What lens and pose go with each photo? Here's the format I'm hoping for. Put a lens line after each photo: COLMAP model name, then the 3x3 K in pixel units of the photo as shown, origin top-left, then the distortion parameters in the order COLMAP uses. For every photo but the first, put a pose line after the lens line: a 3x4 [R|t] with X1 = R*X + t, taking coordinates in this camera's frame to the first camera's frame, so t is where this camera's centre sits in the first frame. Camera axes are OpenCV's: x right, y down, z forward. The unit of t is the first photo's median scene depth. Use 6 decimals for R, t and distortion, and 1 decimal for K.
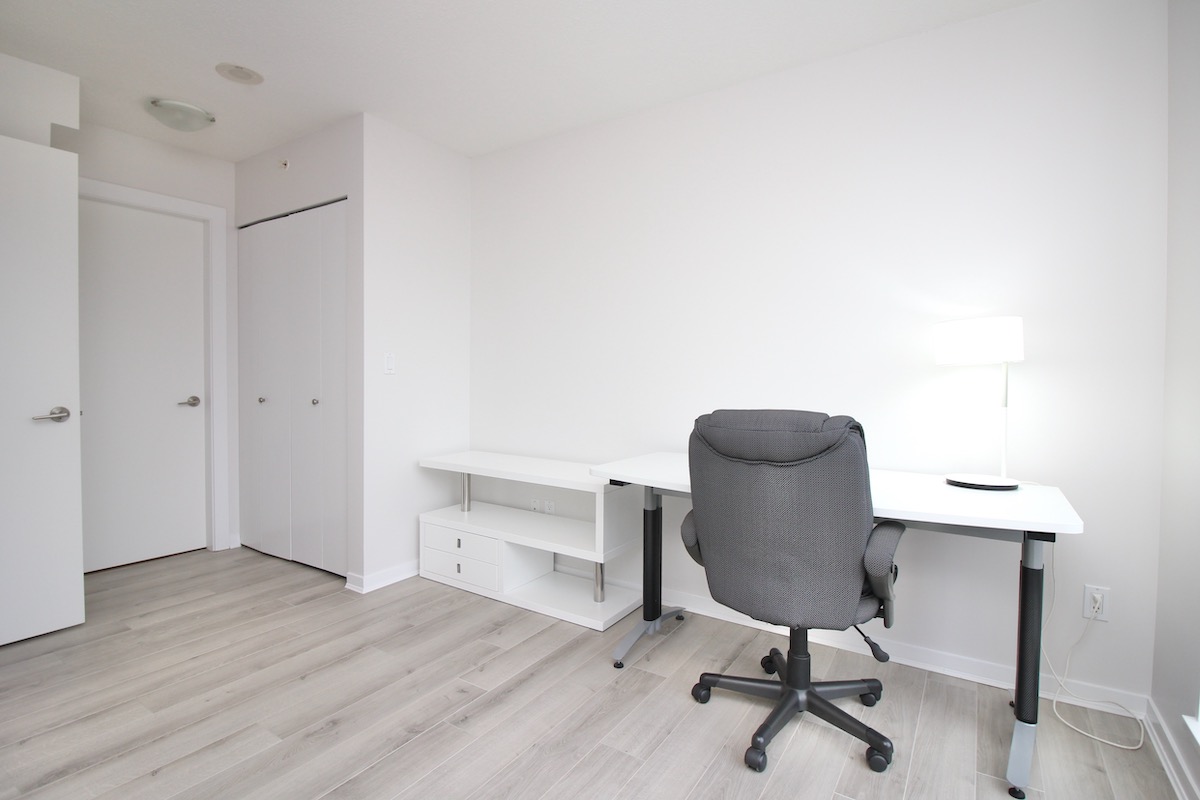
lens RADIAL K [[570.6, 0, 601.5], [0, 570.6, 390.7], [0, 0, 1]] dist [0.002413, -0.014160]
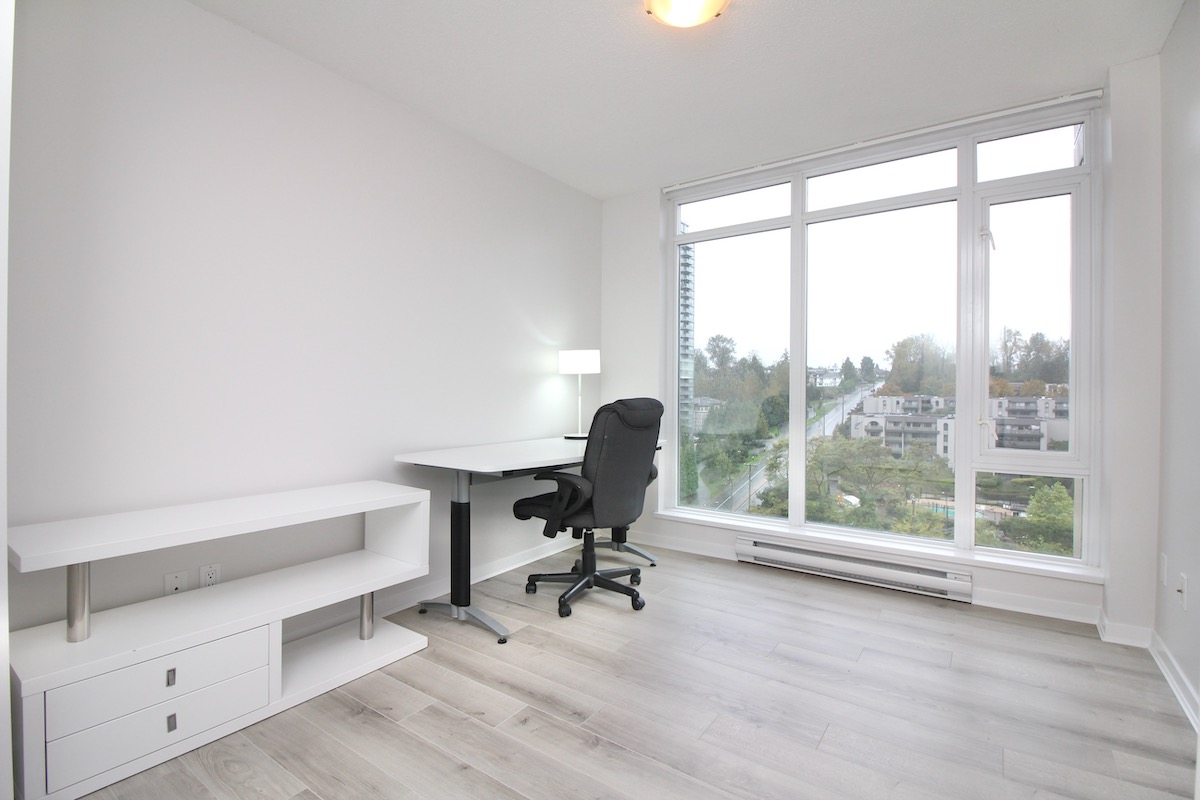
lens RADIAL K [[570.6, 0, 601.5], [0, 570.6, 390.7], [0, 0, 1]] dist [0.002413, -0.014160]
pose [[0.023131, -0.010704, 0.999675, -1.009562], [0.012638, 0.999866, 0.010414, -0.004901], [-0.999653, 0.012393, 0.023263, 0.752669]]
